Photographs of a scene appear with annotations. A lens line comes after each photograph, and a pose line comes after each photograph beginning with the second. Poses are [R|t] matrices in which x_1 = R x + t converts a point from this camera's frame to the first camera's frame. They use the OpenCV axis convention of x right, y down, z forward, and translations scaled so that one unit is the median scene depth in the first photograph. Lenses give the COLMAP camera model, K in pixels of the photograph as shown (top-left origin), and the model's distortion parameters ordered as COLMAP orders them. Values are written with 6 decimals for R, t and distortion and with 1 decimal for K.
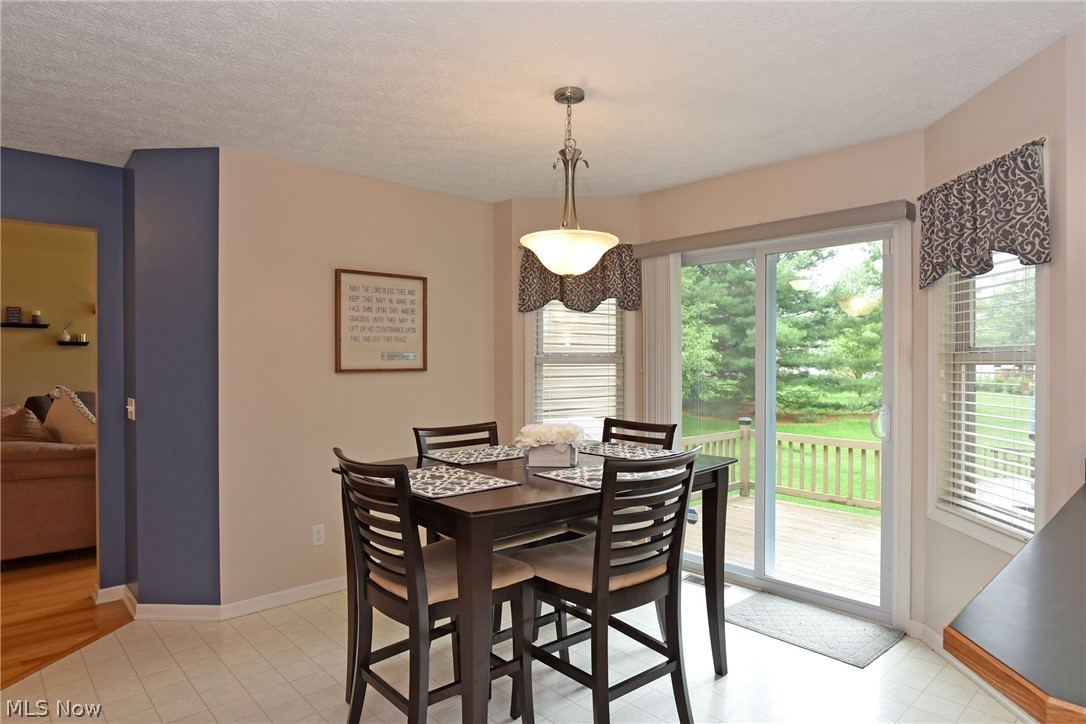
lens RADIAL K [[626.6, 0, 543.7], [0, 626.6, 364.9], [0, 0, 1]] dist [-0.042604, 0.019090]
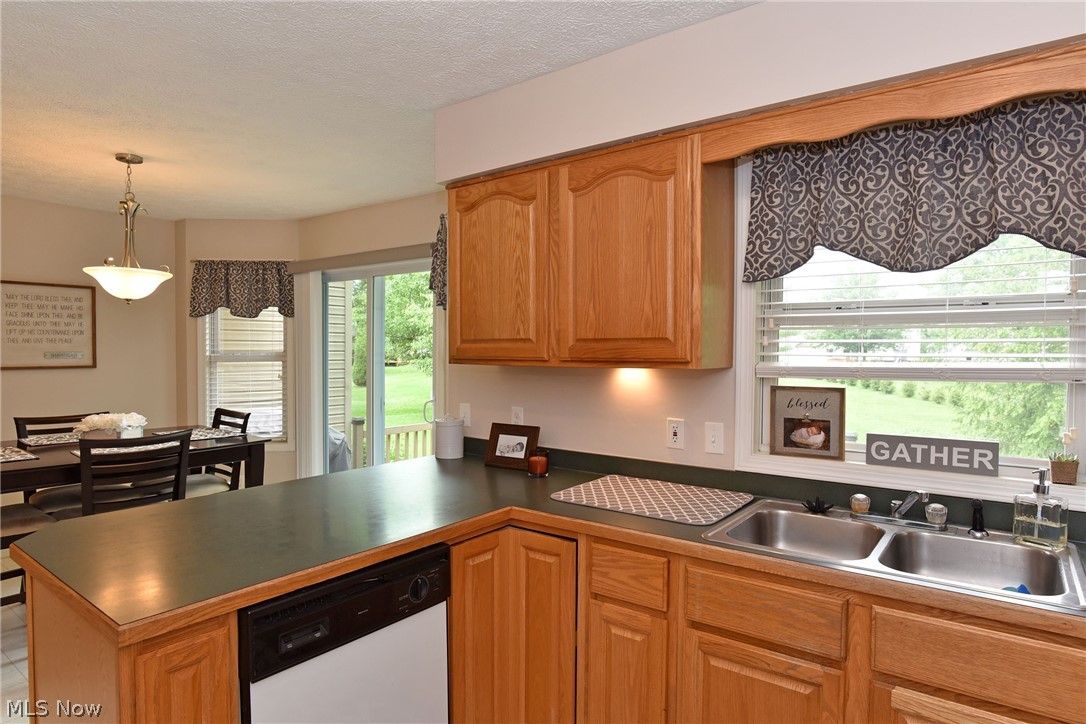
lens RADIAL K [[626.6, 0, 543.7], [0, 626.6, 364.9], [0, 0, 1]] dist [-0.042604, 0.019090]
pose [[0.982930, 0.002573, 0.183962, 0.437832], [-0.006879, 0.999717, 0.022772, -0.028647], [-0.183851, -0.023648, 0.982670, -0.282540]]
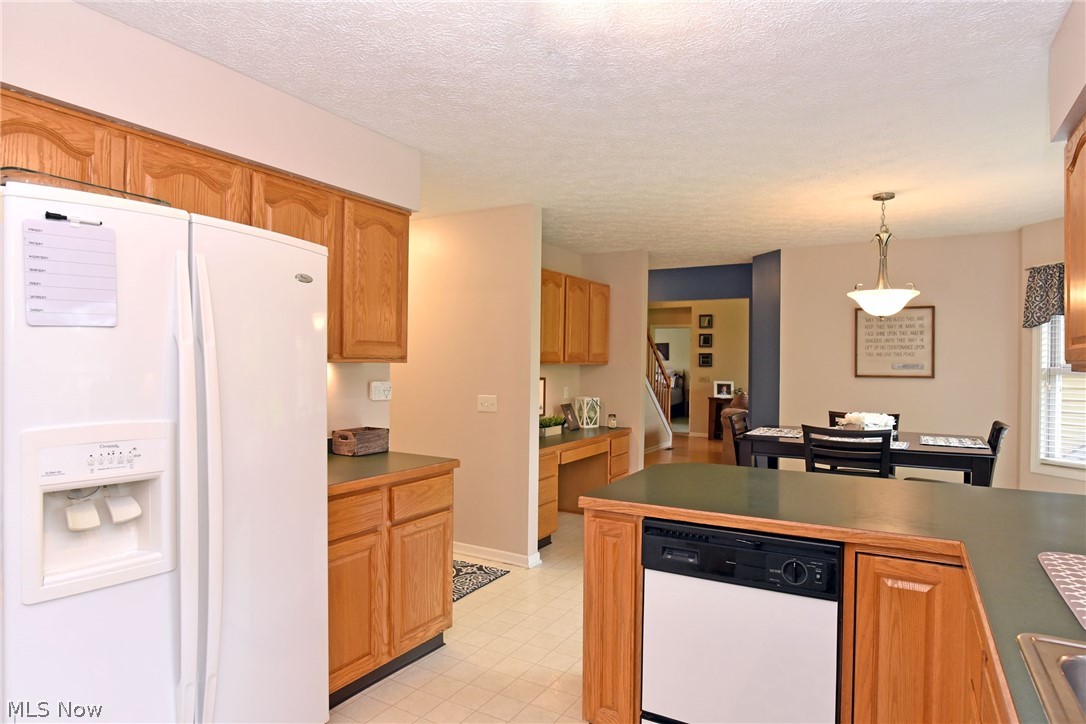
lens RADIAL K [[626.6, 0, 543.7], [0, 626.6, 364.9], [0, 0, 1]] dist [-0.042604, 0.019090]
pose [[0.303715, 0.008907, -0.952721, 0.823314], [-0.011488, 0.999918, 0.005686, -0.016549], [0.952694, 0.009218, 0.303793, -0.161710]]
